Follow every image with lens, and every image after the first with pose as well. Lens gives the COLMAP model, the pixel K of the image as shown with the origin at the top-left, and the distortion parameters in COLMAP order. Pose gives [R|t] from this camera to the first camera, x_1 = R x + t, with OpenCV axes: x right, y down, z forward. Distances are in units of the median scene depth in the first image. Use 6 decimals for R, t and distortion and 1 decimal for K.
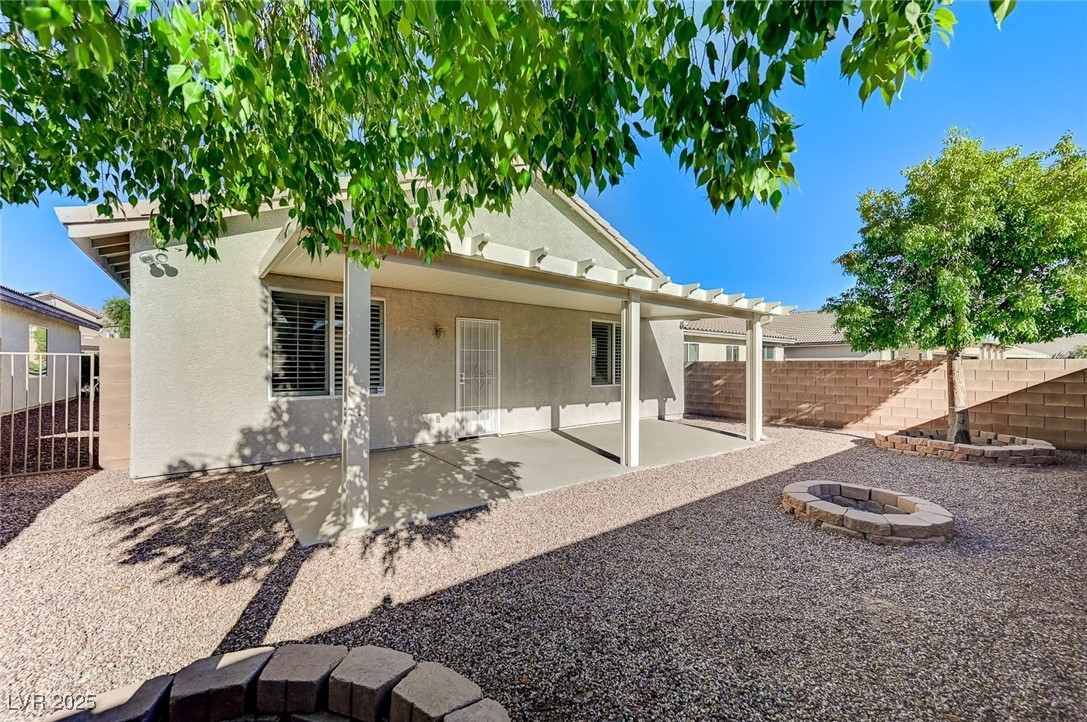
lens RADIAL K [[420.3, 0, 546.9], [0, 420.3, 365.1], [0, 0, 1]] dist [0.000179, -0.000053]
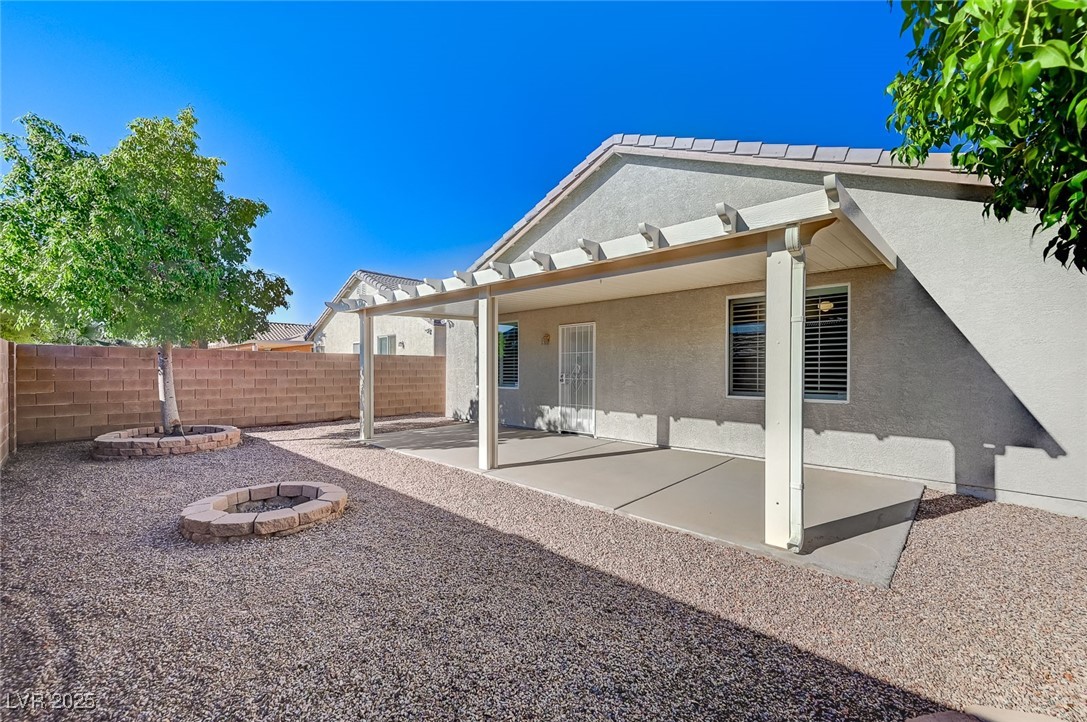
lens RADIAL K [[446.4, 0, 540.4], [0, 446.4, 370.0], [0, 0, 1]] dist [0.021718, 0.000205]
pose [[0.128385, -0.000761, -0.991724, 1.413588], [0.003769, 0.999993, -0.000279, 0.013085], [0.991717, -0.003702, 0.128387, 1.118307]]
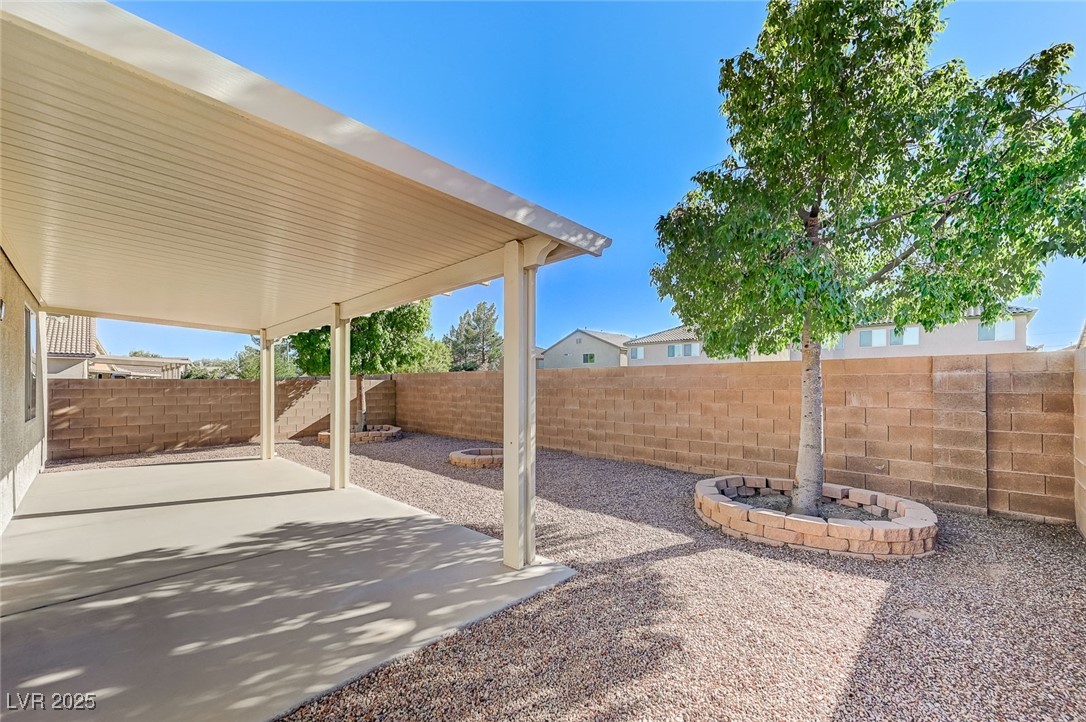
lens RADIAL K [[428.5, 0, 541.7], [0, 428.5, 373.3], [0, 0, 1]] dist [0.021748, 0.000225]
pose [[-0.115492, 0.020520, 0.993096, -0.985571], [-0.004322, 0.999767, -0.021161, -0.014390], [-0.993299, -0.006736, -0.115377, 0.742962]]
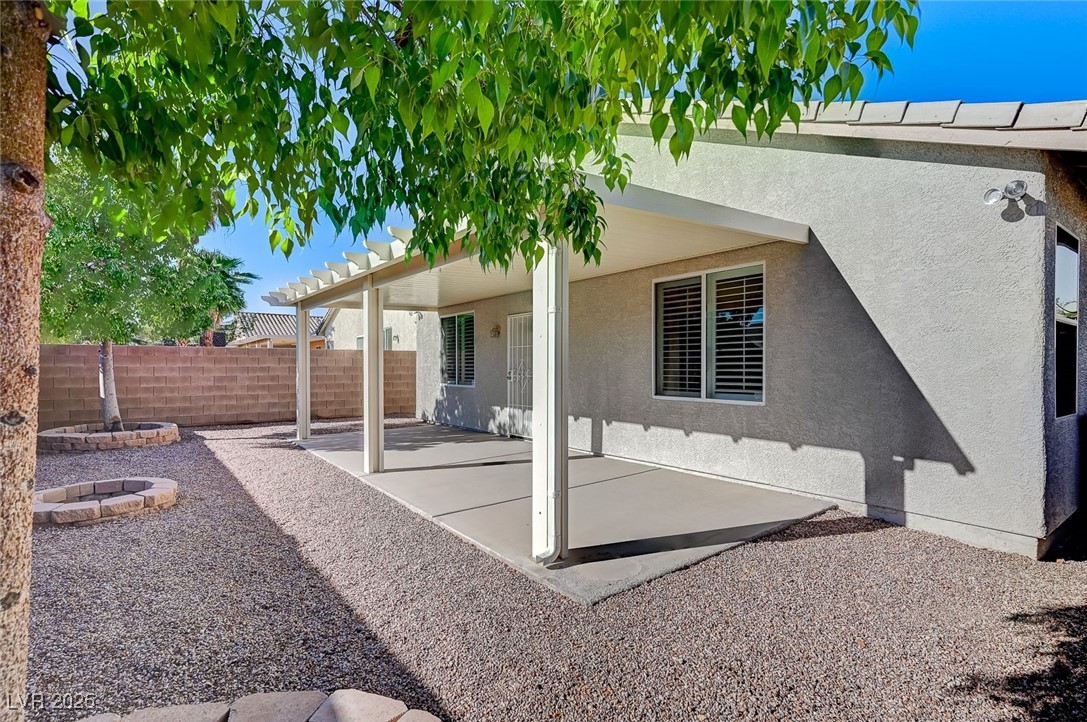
lens RADIAL K [[527.0, 0, 539.3], [0, 527.0, 367.1], [0, 0, 1]] dist [0.017720, 0.000275]
pose [[-0.032904, 0.001275, -0.999458, 1.509073], [0.006354, 0.999979, 0.001066, 0.014984], [0.999438, -0.006316, -0.032912, 1.584009]]
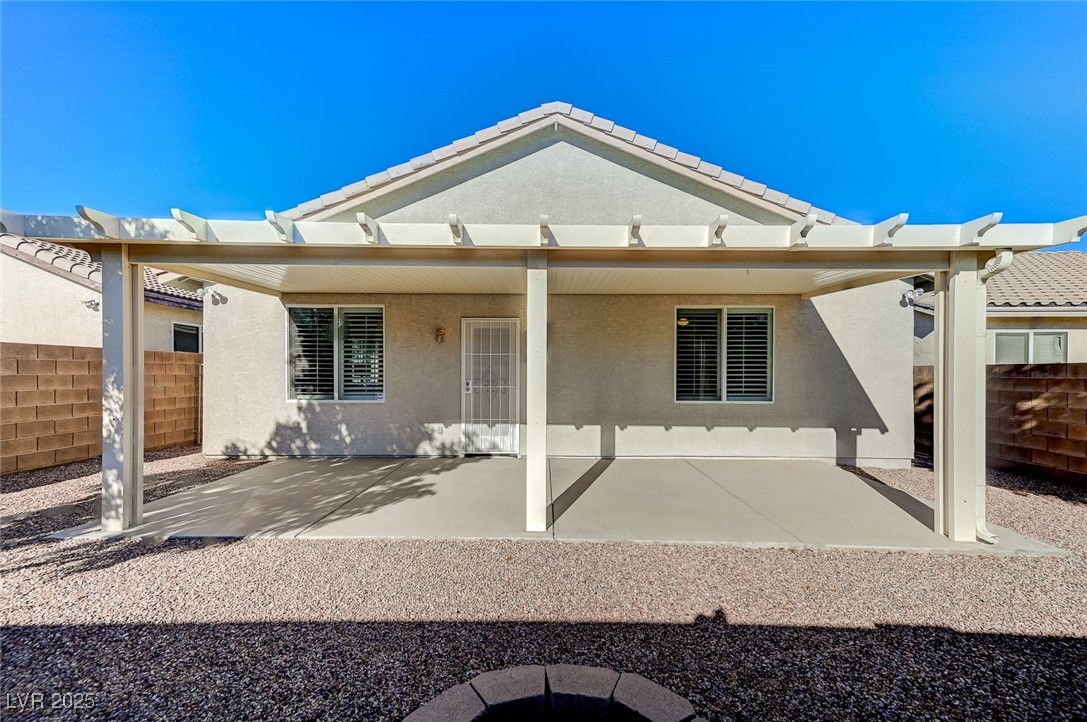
lens RADIAL K [[428.9, 0, 542.2], [0, 428.9, 373.3], [0, 0, 1]] dist [0.021748, 0.000225]
pose [[0.774754, 0.000422, -0.632262, 0.699803], [0.000780, 0.999998, 0.001623, 0.002855], [0.632262, -0.001751, 0.774753, 0.565933]]
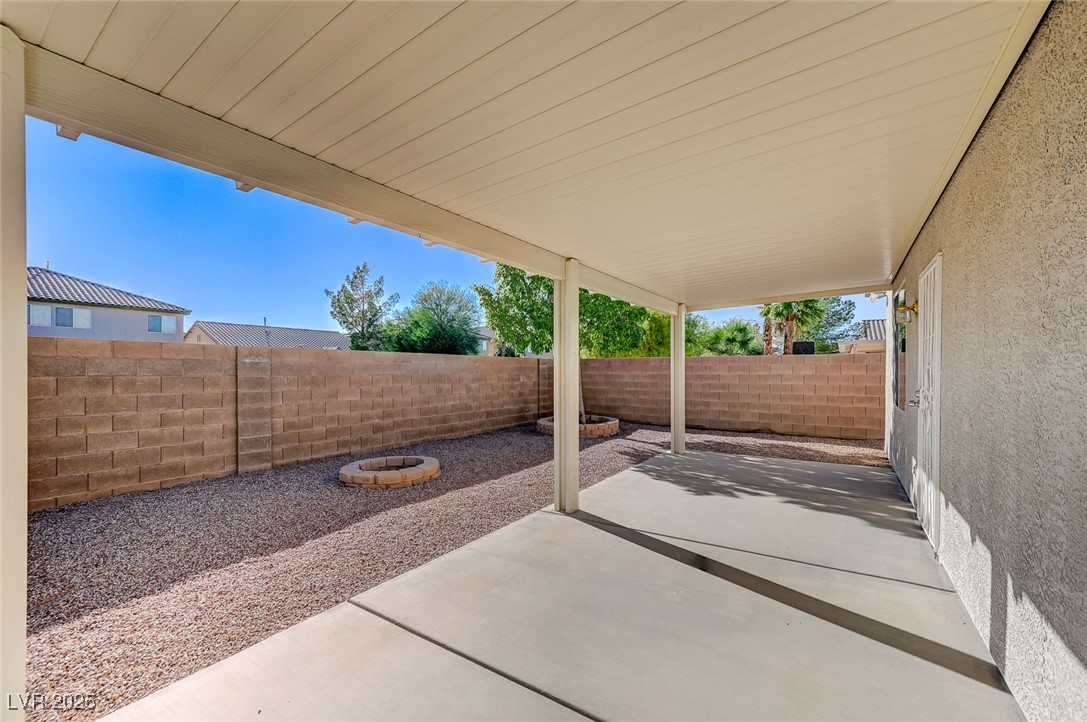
lens RADIAL K [[432.8, 0, 542.8], [0, 432.8, 373.8], [0, 0, 1]] dist [0.000314, 0.000060]
pose [[-0.958524, -0.000823, -0.285010, 0.509852], [-0.000424, 0.999999, -0.001462, 0.006729], [0.285010, -0.001280, -0.958524, 1.937269]]
